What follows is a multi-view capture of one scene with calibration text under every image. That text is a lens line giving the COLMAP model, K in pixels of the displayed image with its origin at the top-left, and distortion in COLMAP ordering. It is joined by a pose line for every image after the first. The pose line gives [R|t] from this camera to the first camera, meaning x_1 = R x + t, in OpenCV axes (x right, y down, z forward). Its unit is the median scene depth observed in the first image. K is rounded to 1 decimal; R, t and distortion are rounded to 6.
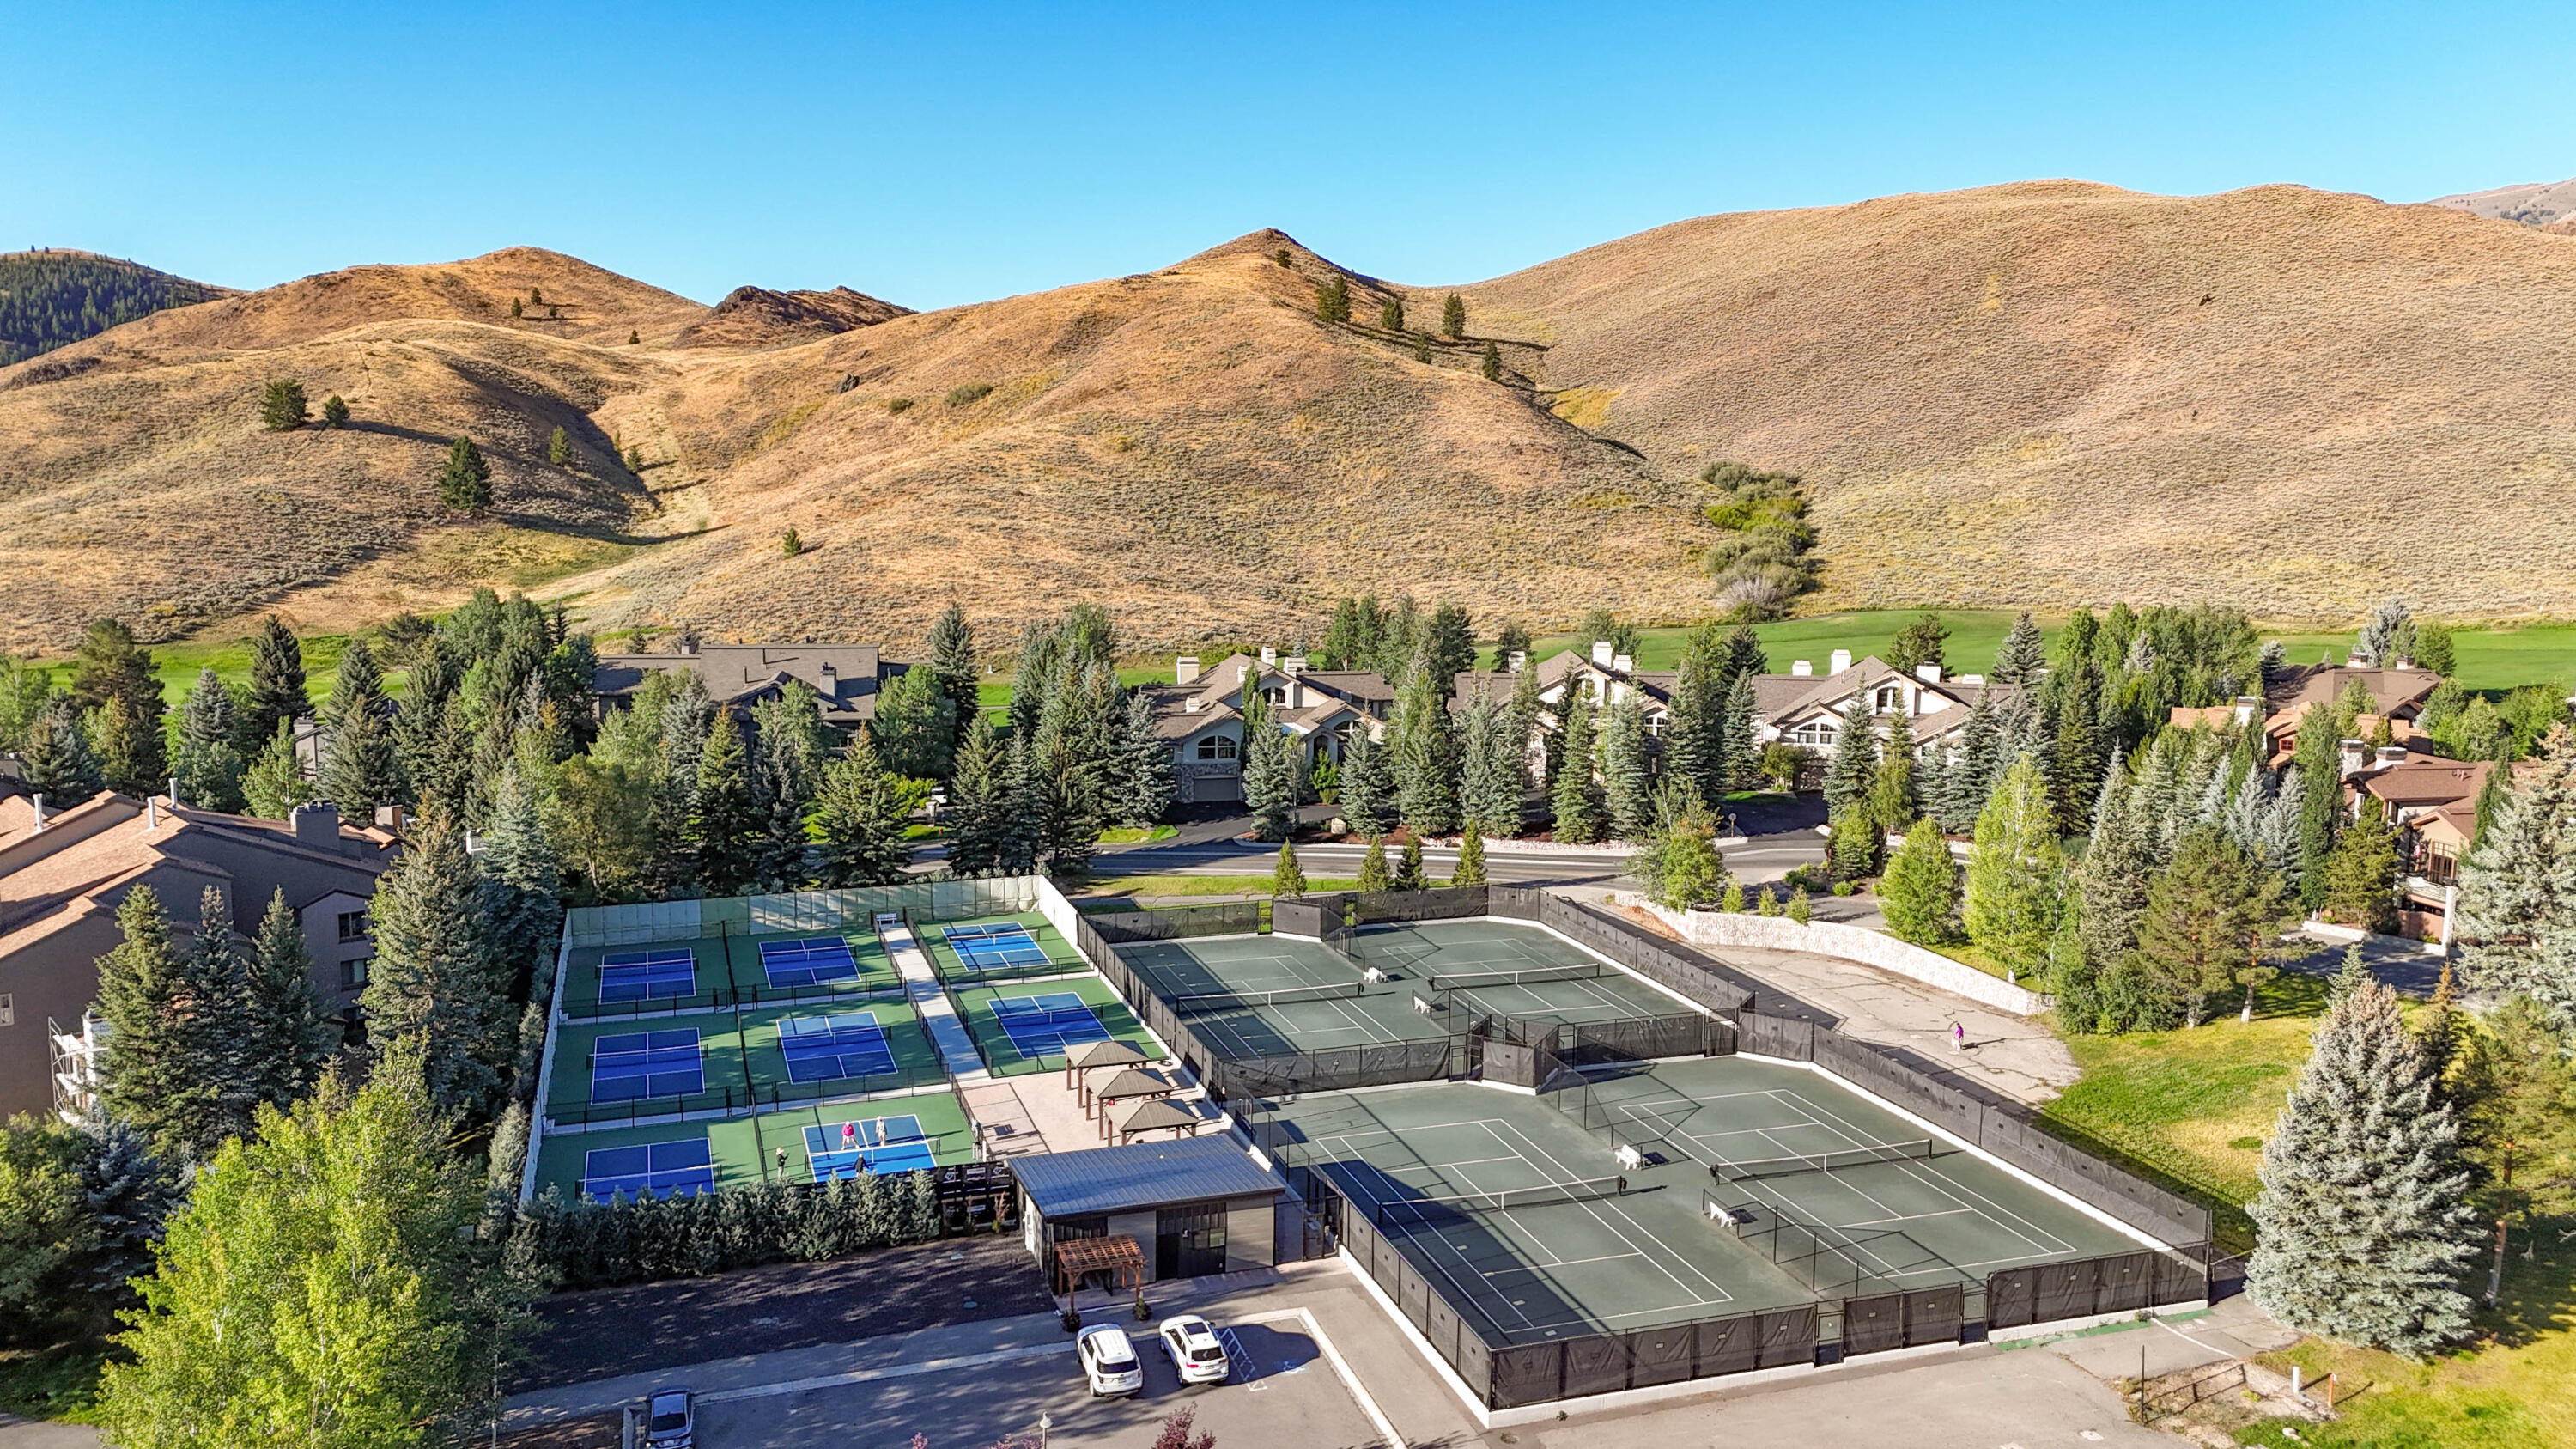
lens RADIAL K [[1869.2, 0, 1288.0], [0, 1869.2, 724.5], [0, 0, 1]] dist [0.067557, -0.056579]
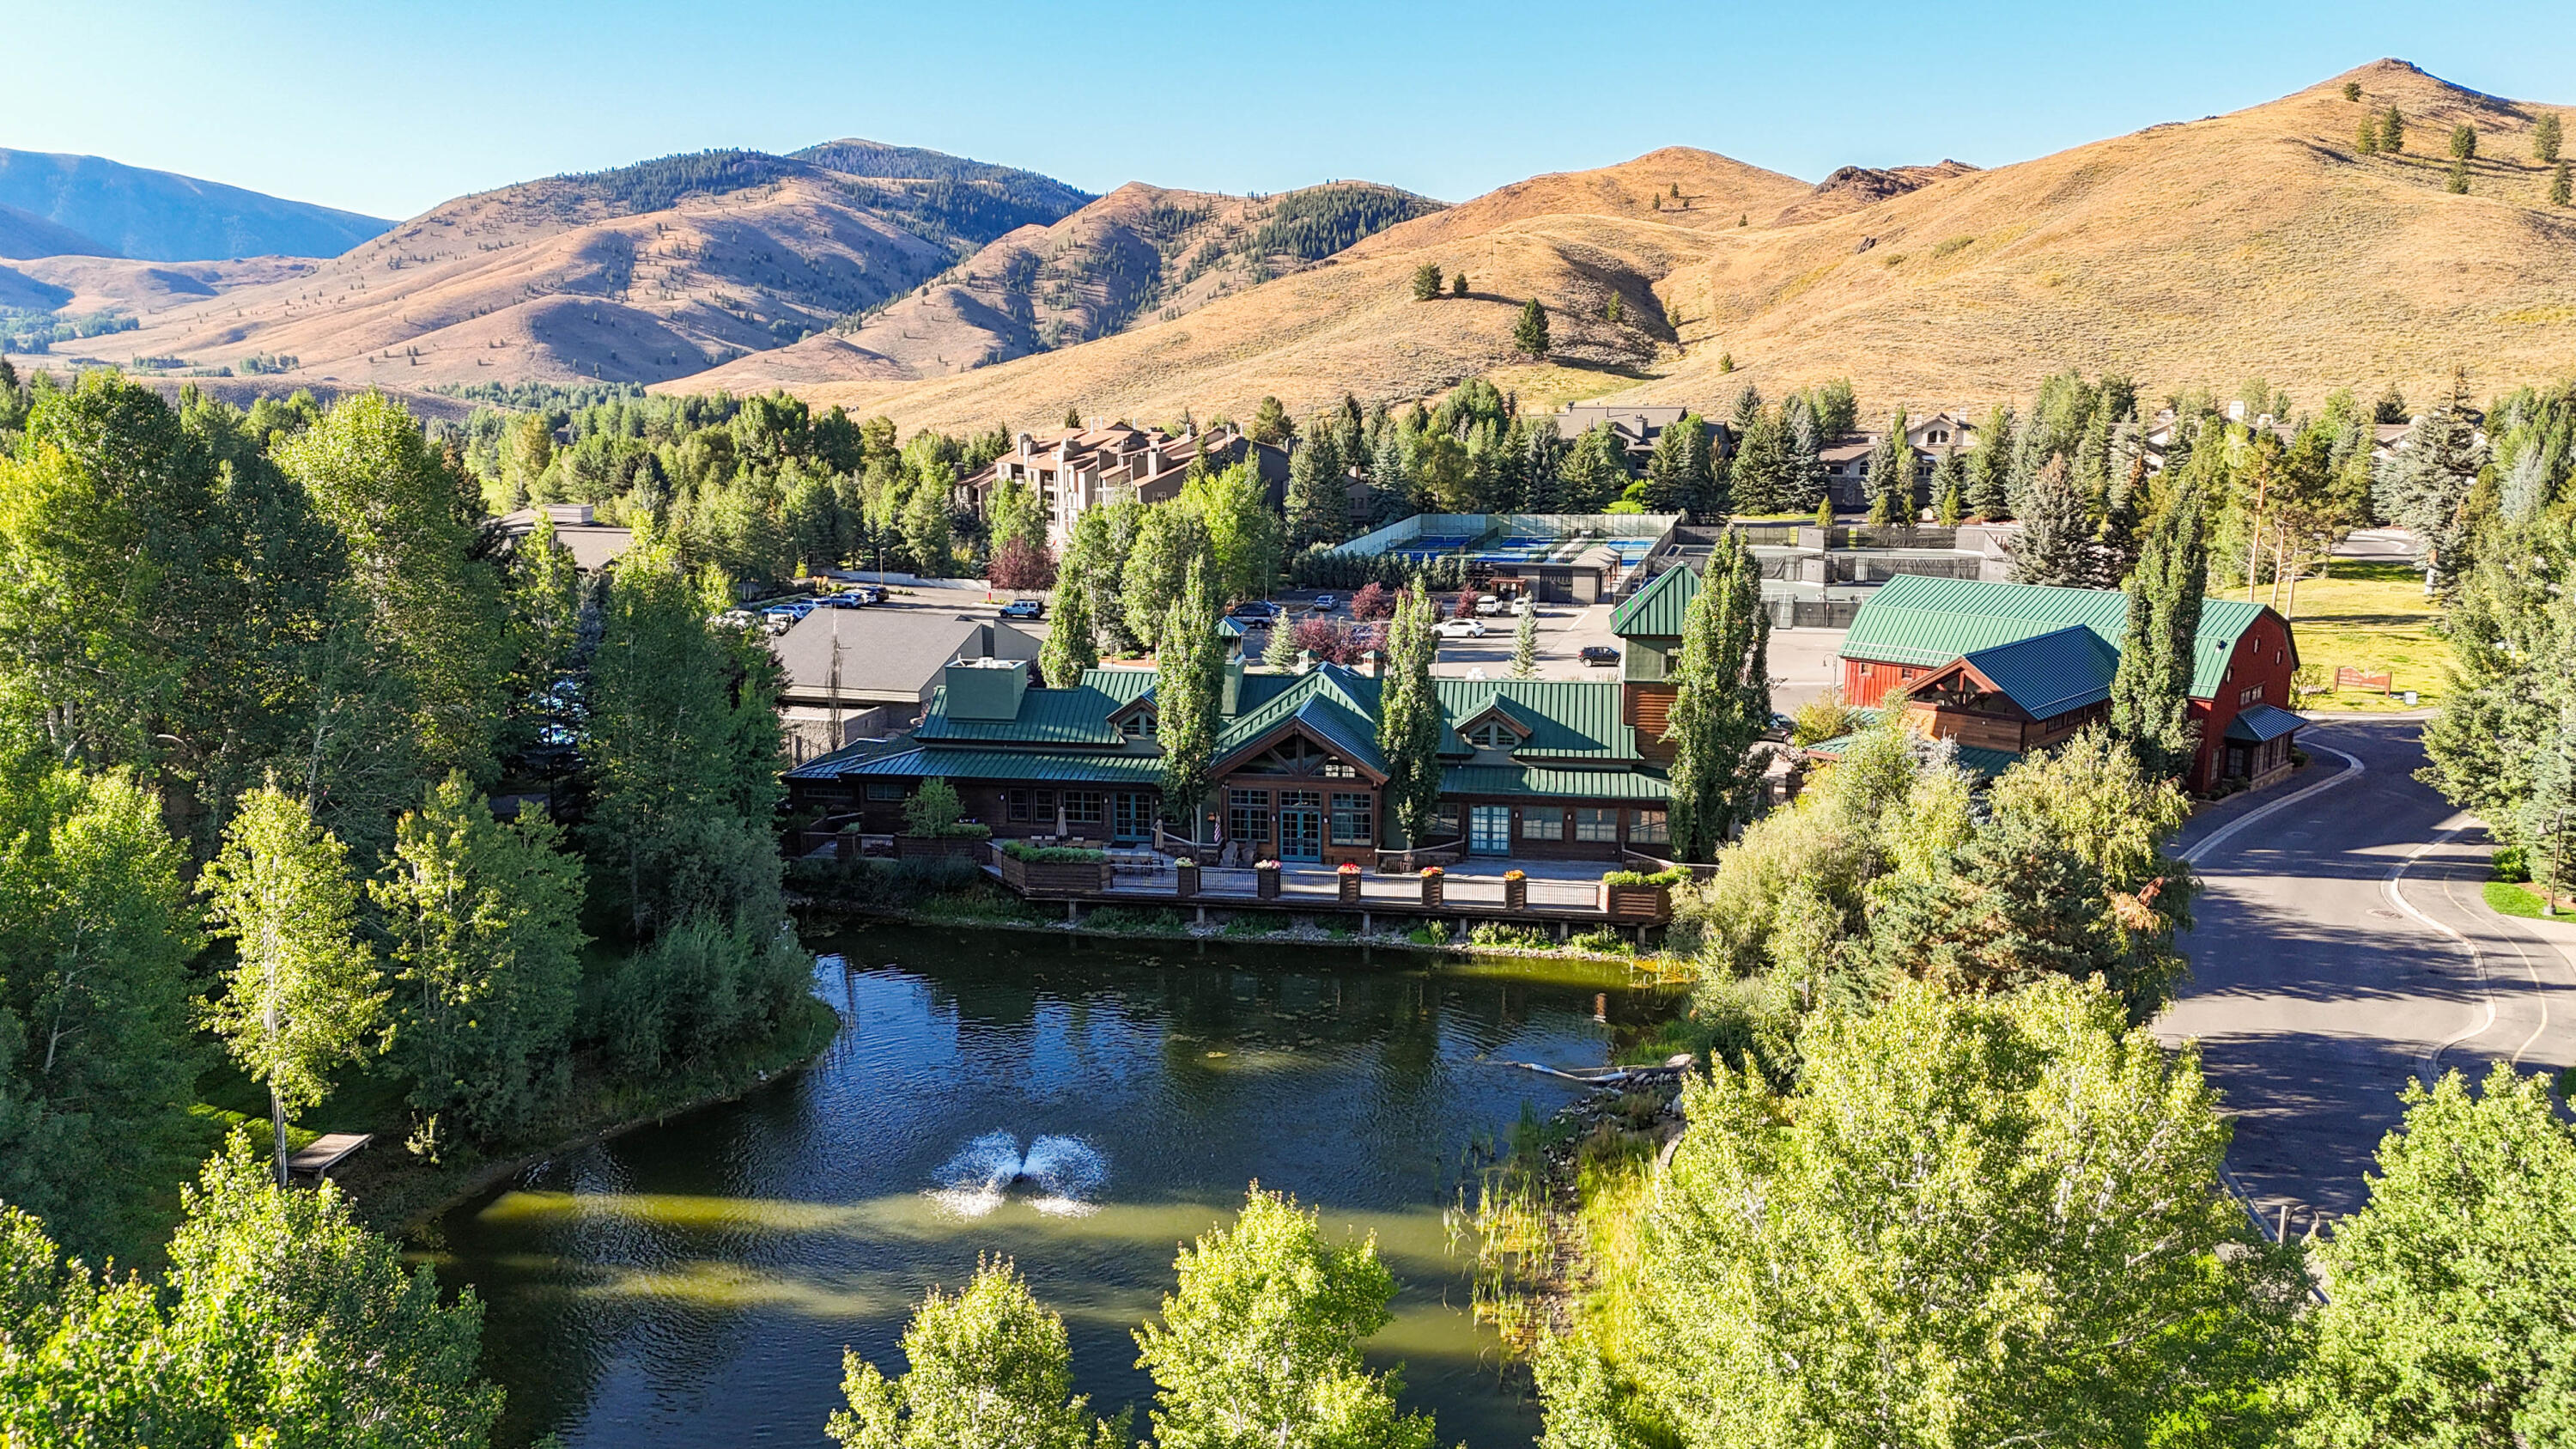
lens RADIAL K [[1869.2, 0, 1288.0], [0, 1869.2, 724.5], [0, 0, 1]] dist [0.067557, -0.056579]
pose [[0.825232, 0.094994, -0.556748, 0.143844], [-0.063337, 0.995101, 0.075908, 0.044356], [0.561231, -0.027379, 0.827206, -0.155352]]
